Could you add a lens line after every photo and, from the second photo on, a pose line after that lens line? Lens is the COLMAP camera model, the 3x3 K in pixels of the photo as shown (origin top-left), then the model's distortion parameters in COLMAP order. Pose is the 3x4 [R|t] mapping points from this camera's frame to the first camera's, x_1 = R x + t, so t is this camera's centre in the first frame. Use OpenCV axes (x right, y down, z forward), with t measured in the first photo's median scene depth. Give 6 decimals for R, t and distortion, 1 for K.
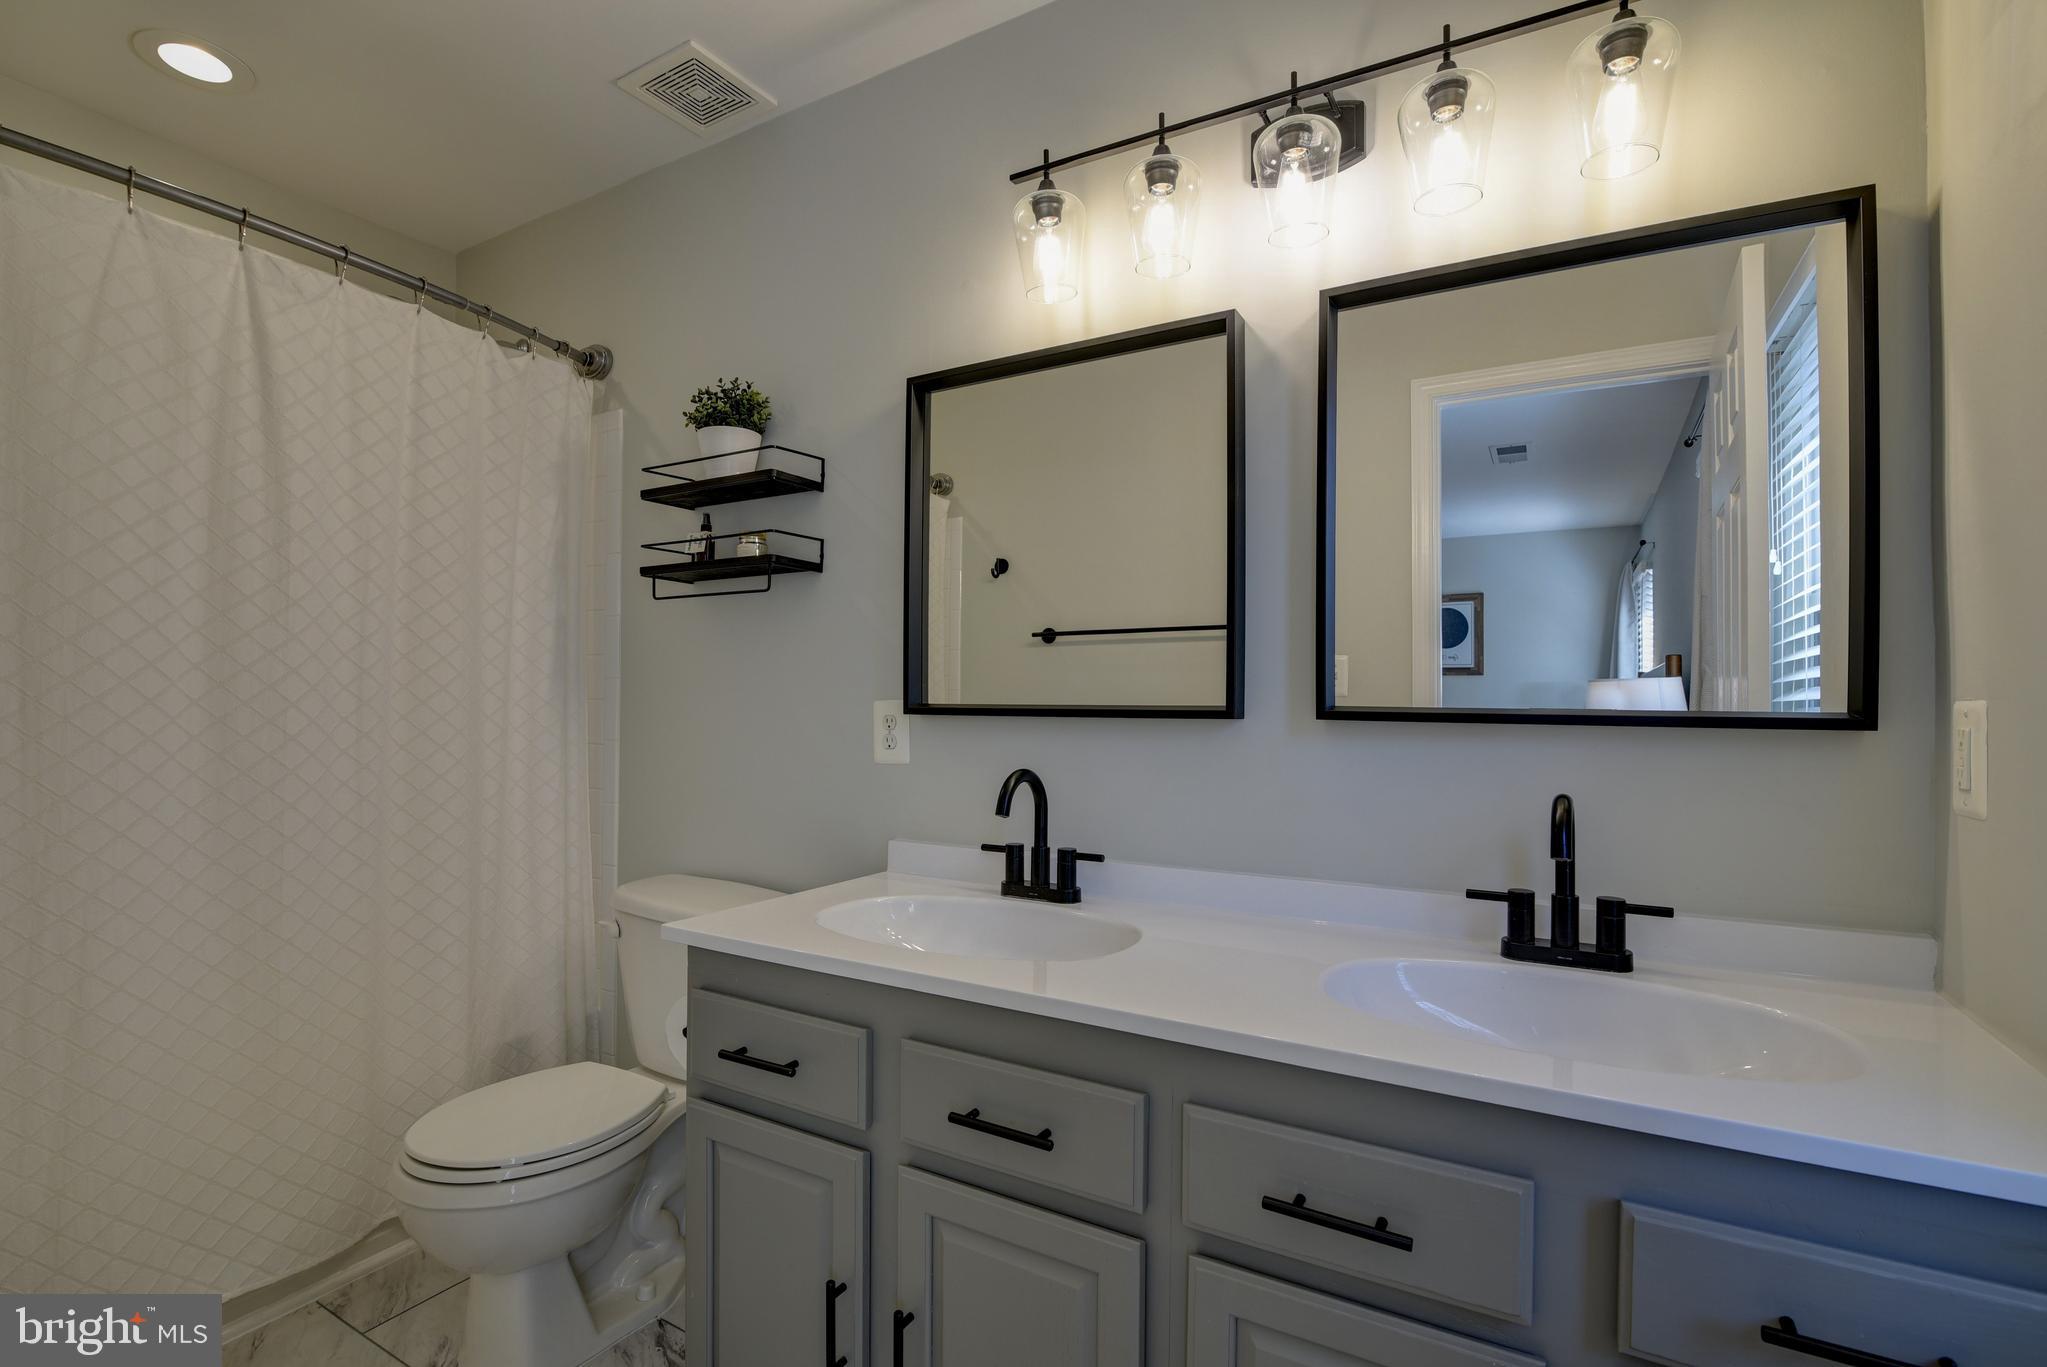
lens RADIAL K [[946.6, 0, 1024.2], [0, 946.6, 692.0], [0, 0, 1]] dist [-0.018208, 0.000392]
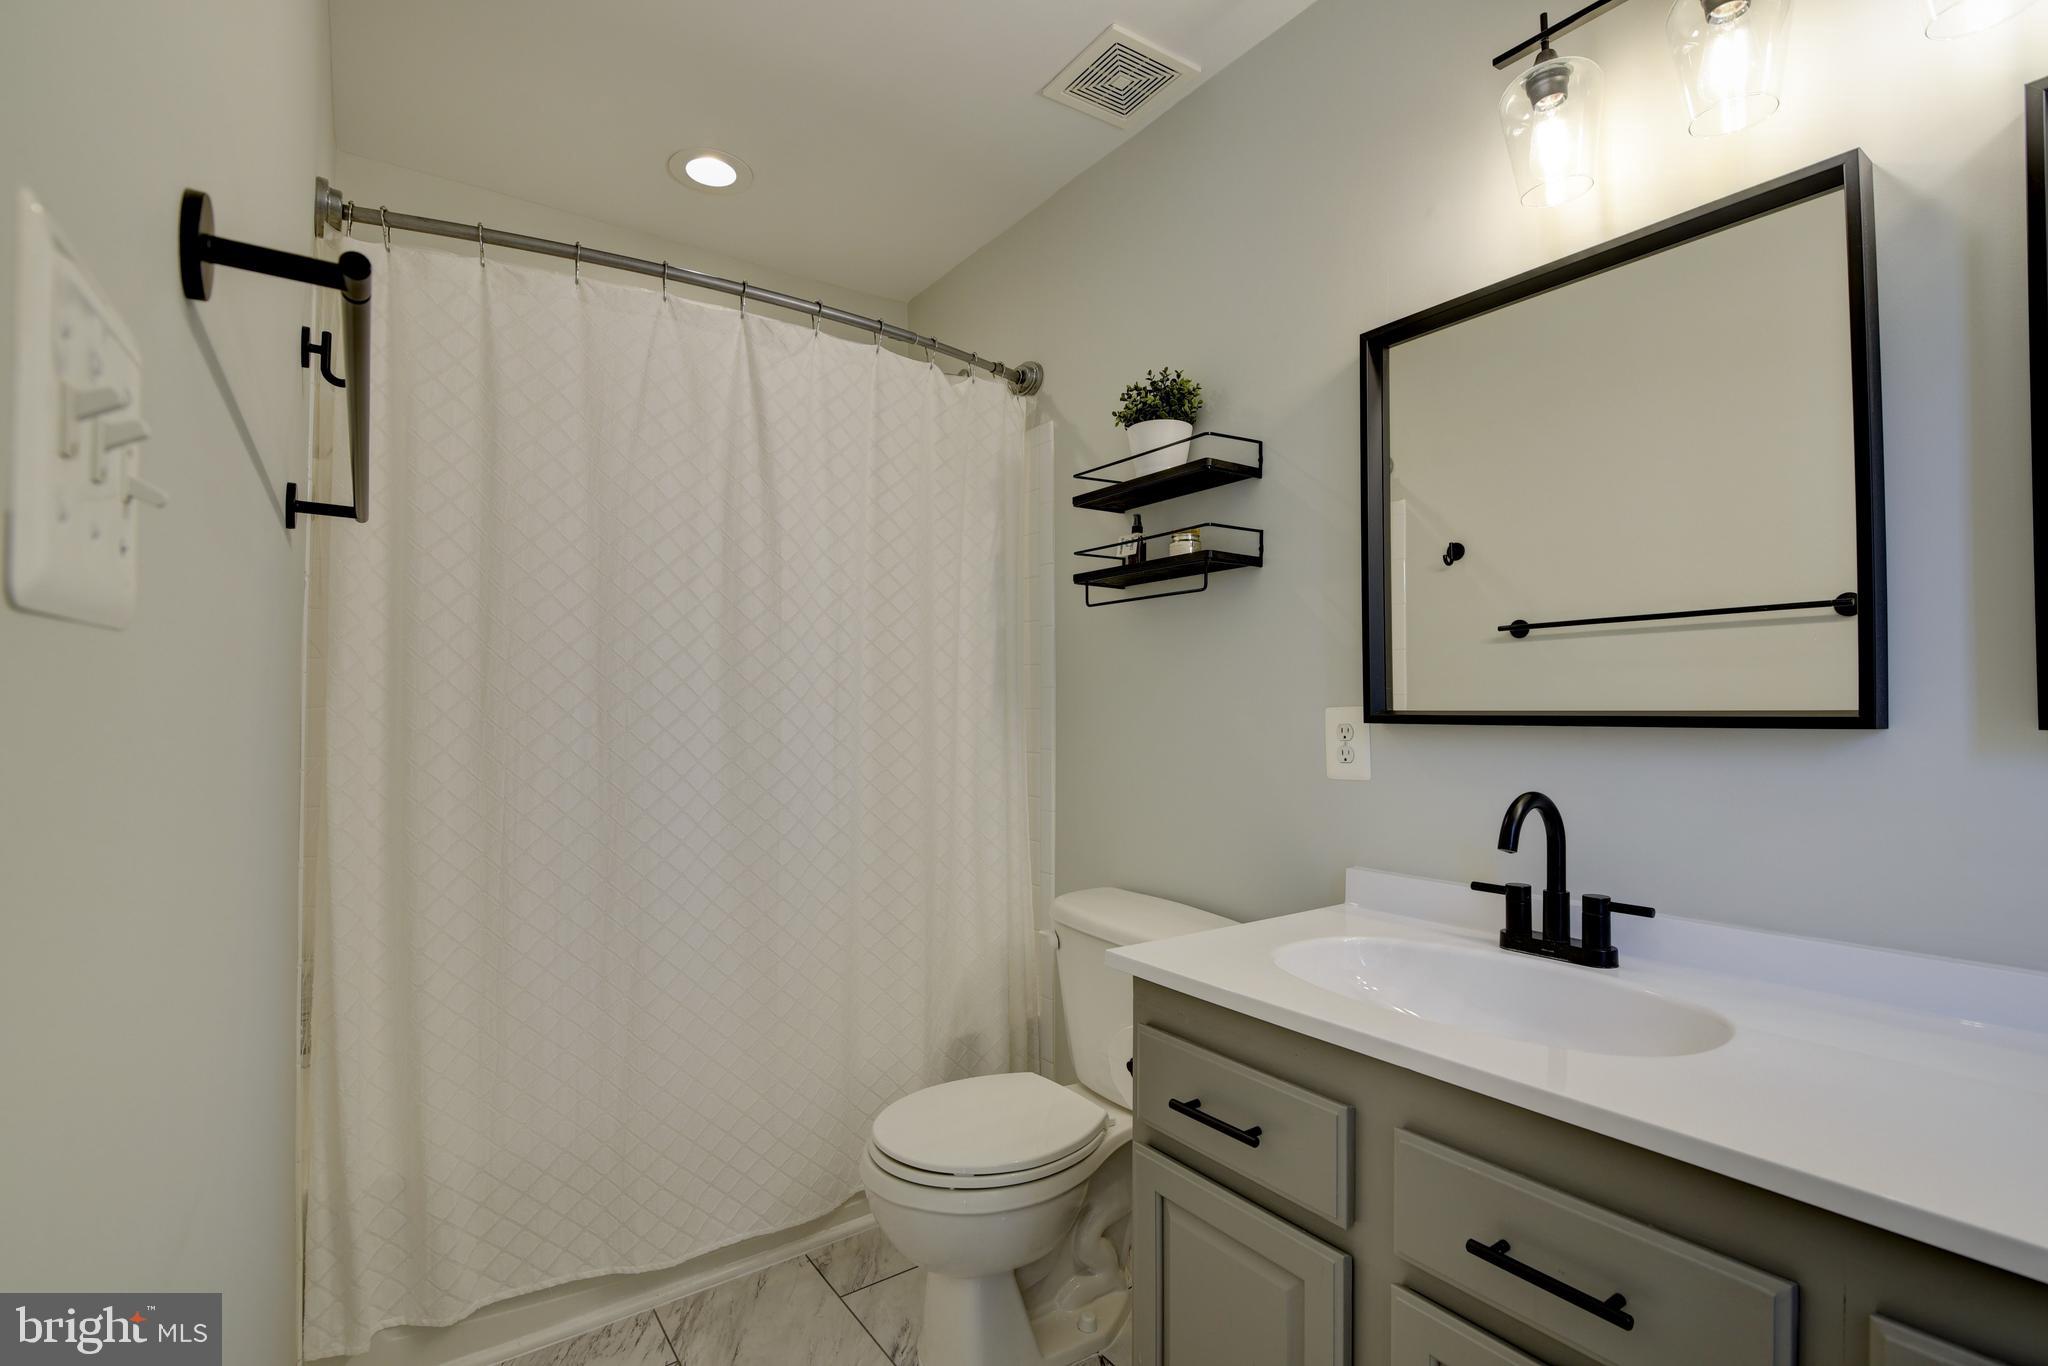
lens RADIAL K [[947.1, 0, 1024.7], [0, 947.1, 691.5], [0, 0, 1]] dist [-0.018208, 0.000392]
pose [[0.909476, -0.016082, -0.415445, -0.050427], [0.012641, 0.999859, -0.011032, 0.000435], [0.415564, 0.004782, 0.909551, 0.089749]]
